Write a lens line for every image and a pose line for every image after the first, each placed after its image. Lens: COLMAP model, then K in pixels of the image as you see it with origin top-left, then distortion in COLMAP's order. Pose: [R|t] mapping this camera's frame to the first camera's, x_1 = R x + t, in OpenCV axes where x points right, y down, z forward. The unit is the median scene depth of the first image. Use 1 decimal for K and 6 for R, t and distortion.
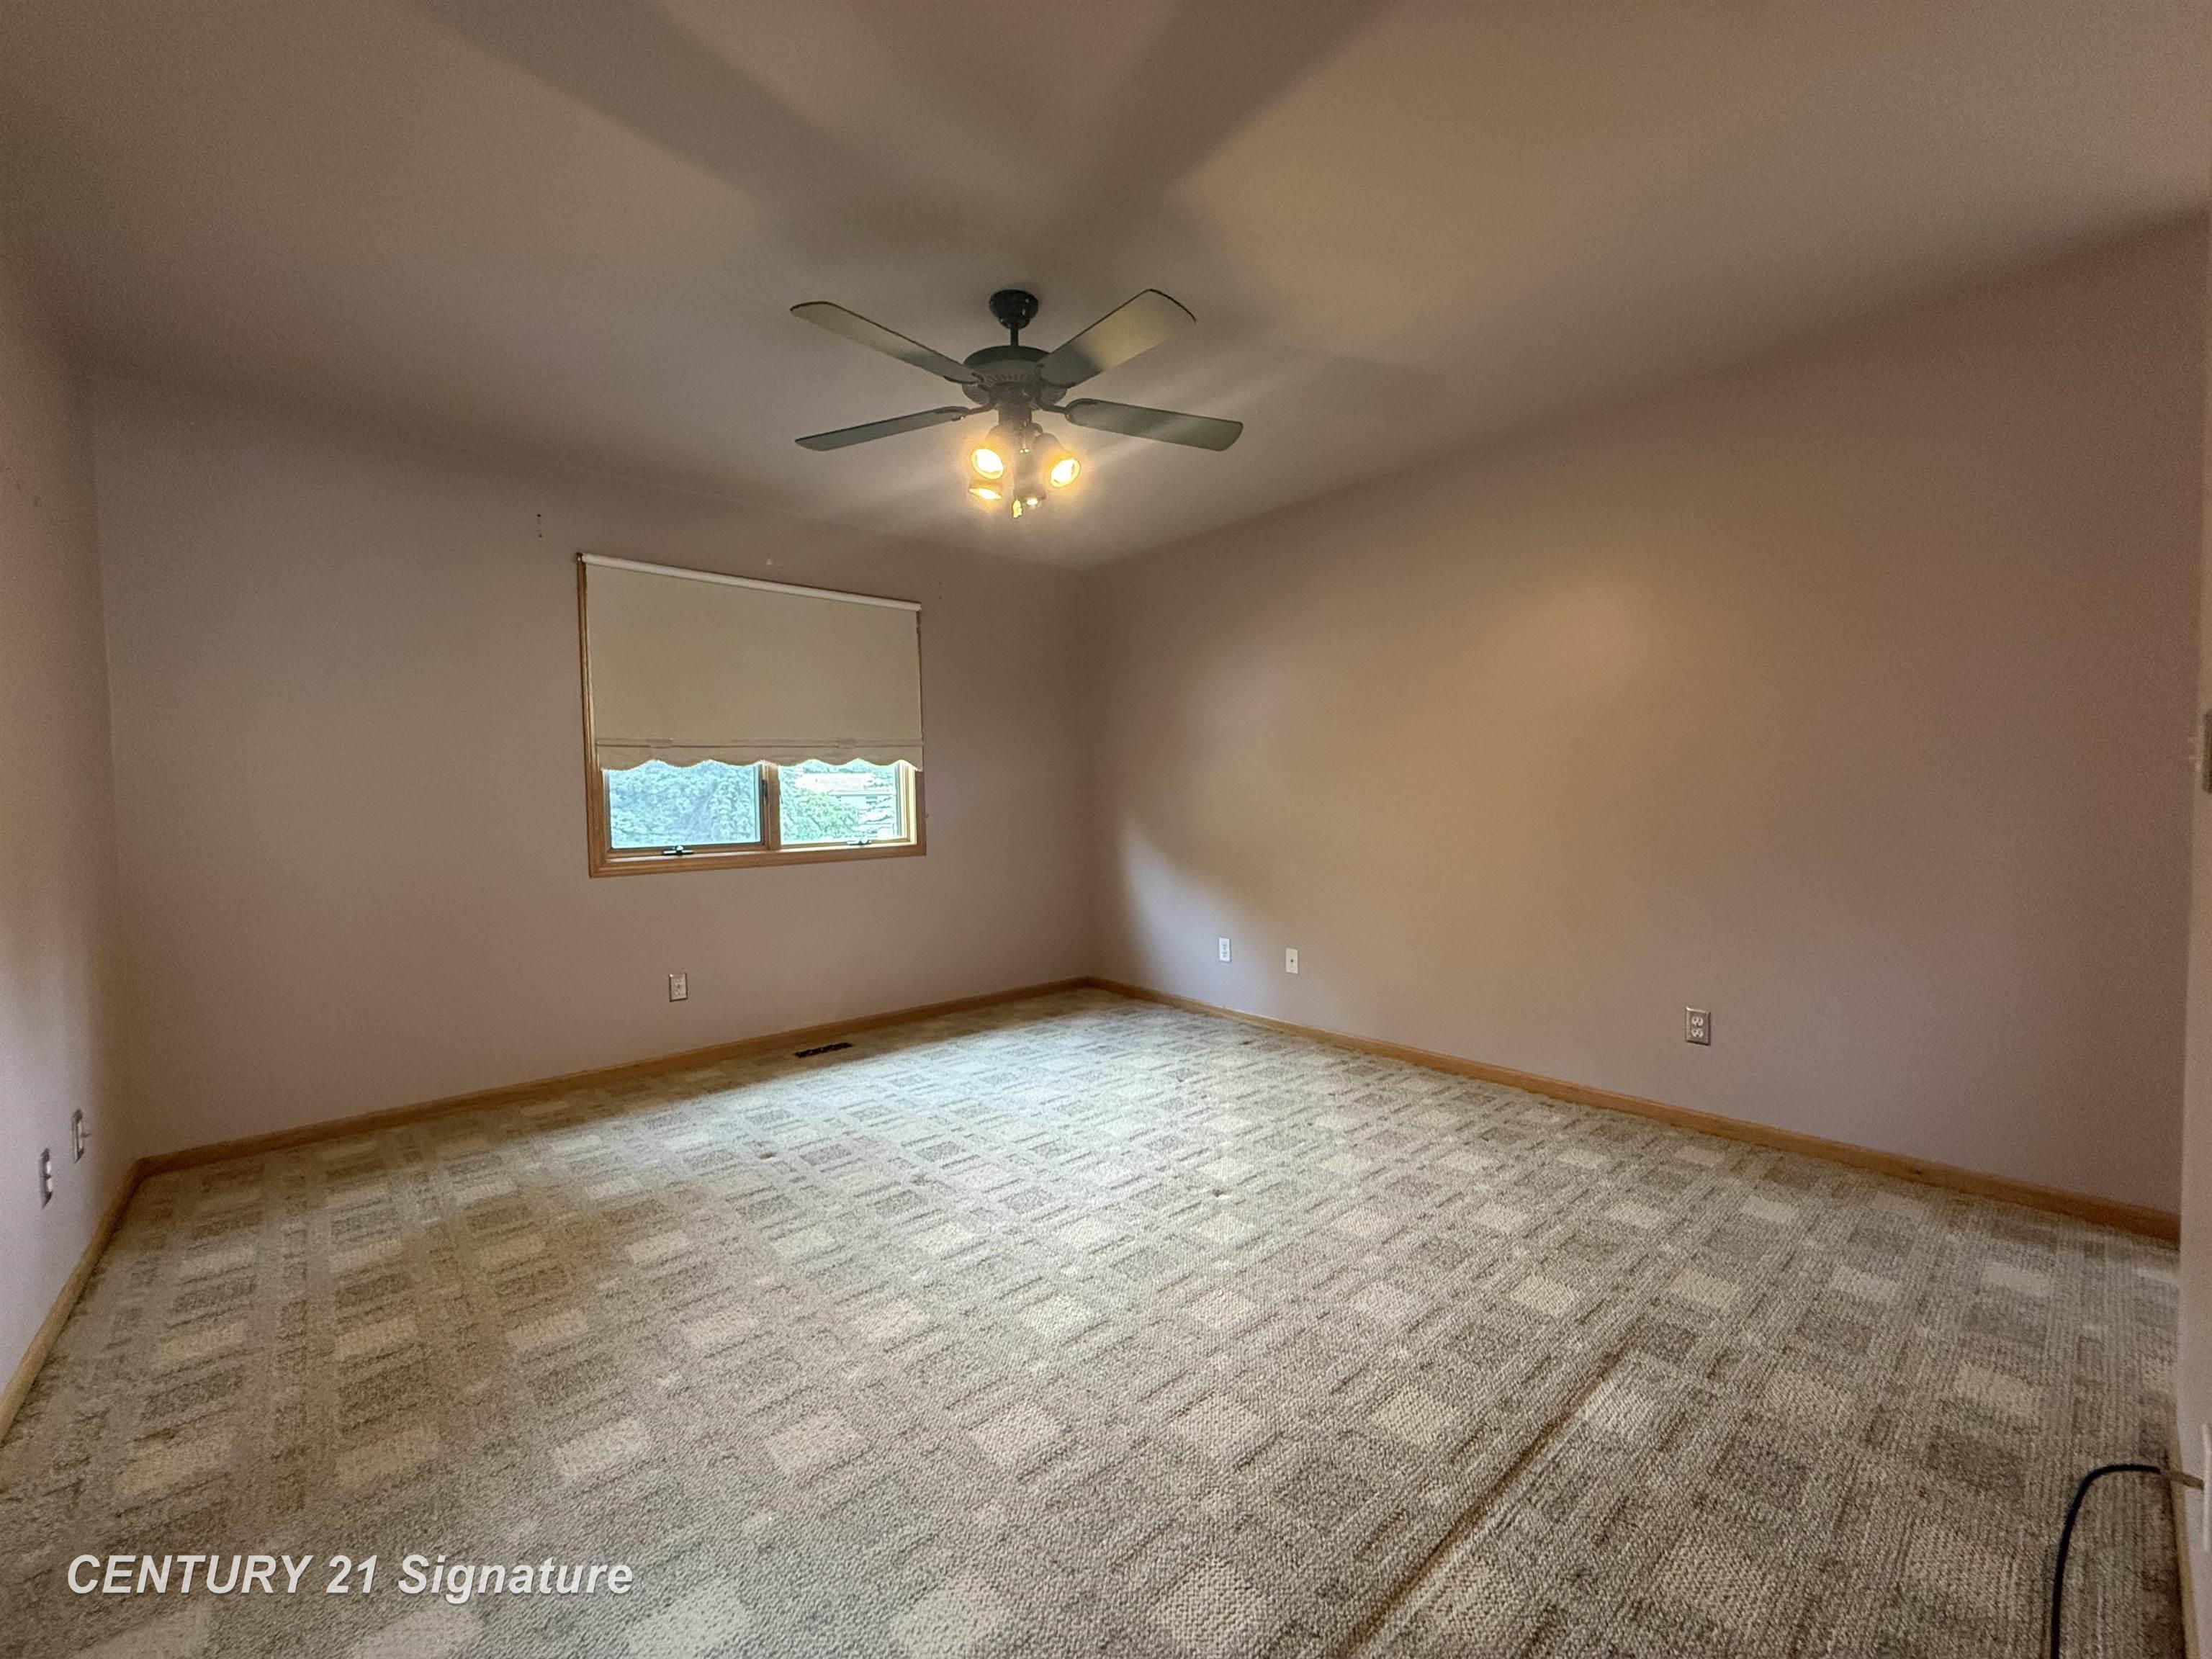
lens RADIAL K [[889.0, 0, 1105.3], [0, 889.0, 824.5], [0, 0, 1]] dist [0.000260, -0.000710]
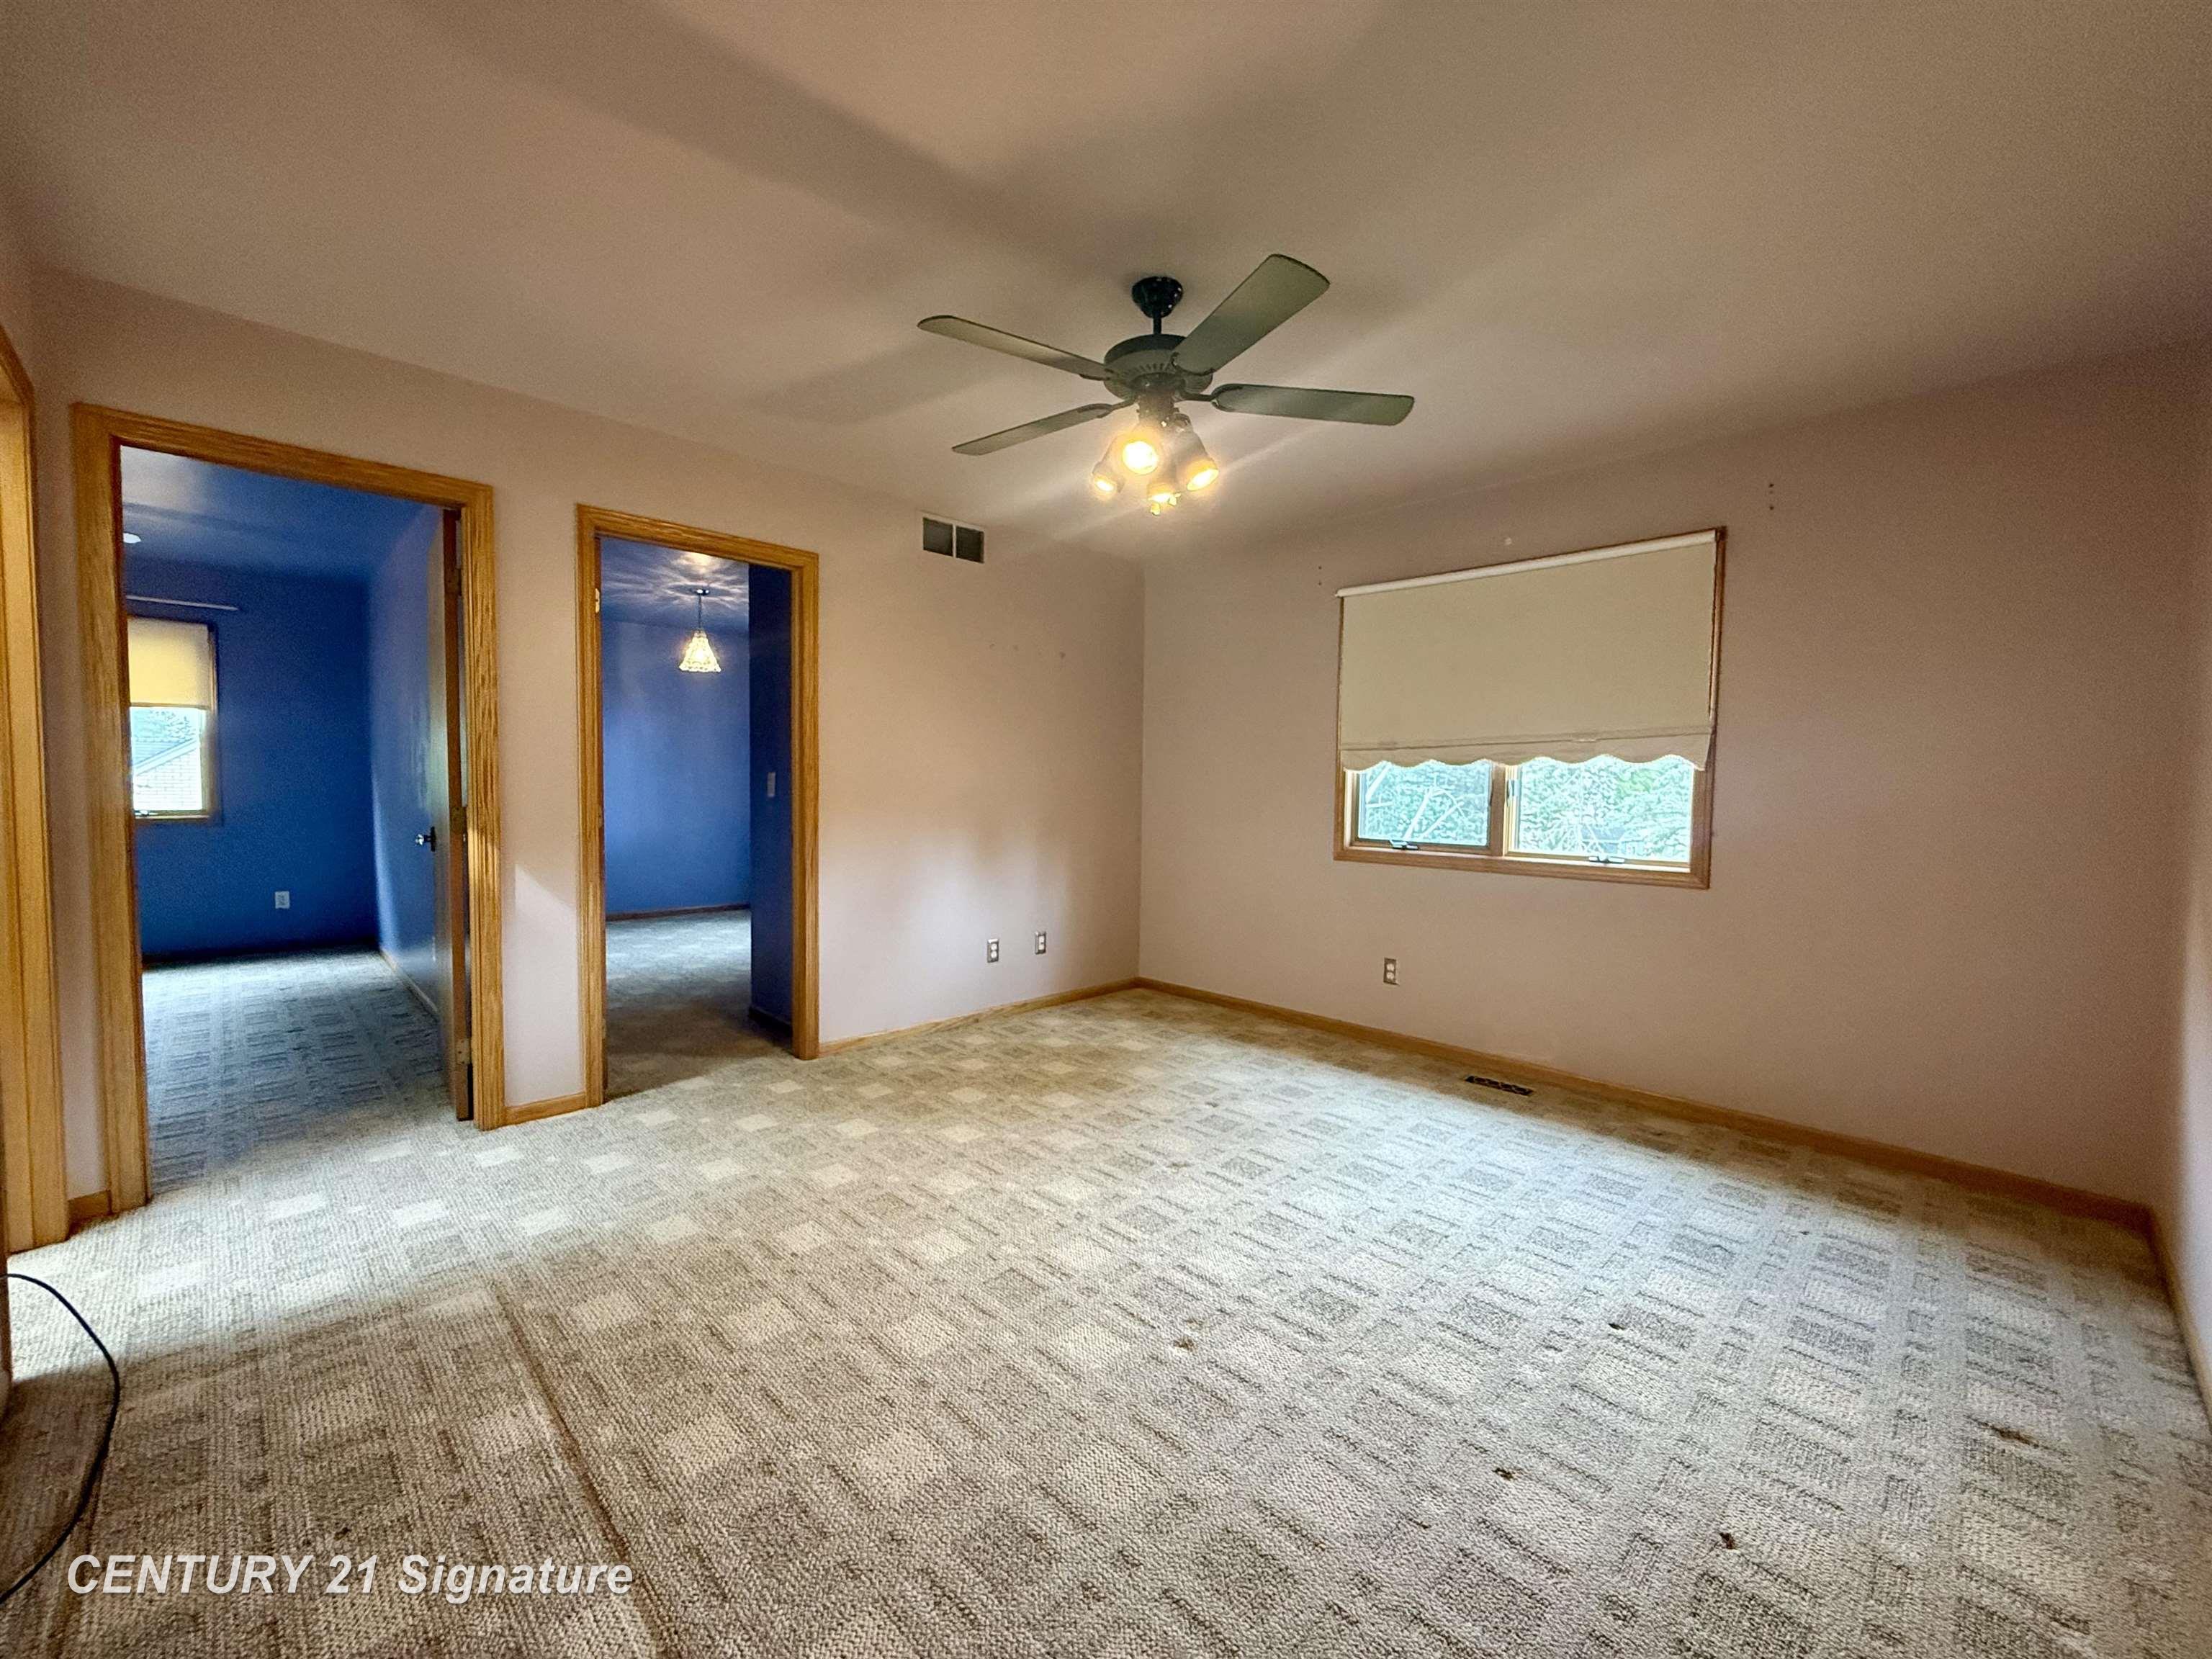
lens RADIAL K [[889.0, 0, 1105.3], [0, 889.0, 824.5], [0, 0, 1]] dist [0.000260, -0.000710]
pose [[0.057686, 0.064428, -0.996254, 0.658782], [-0.050254, 0.996838, 0.061556, -0.051196], [0.997069, 0.046515, 0.060741, 0.678123]]
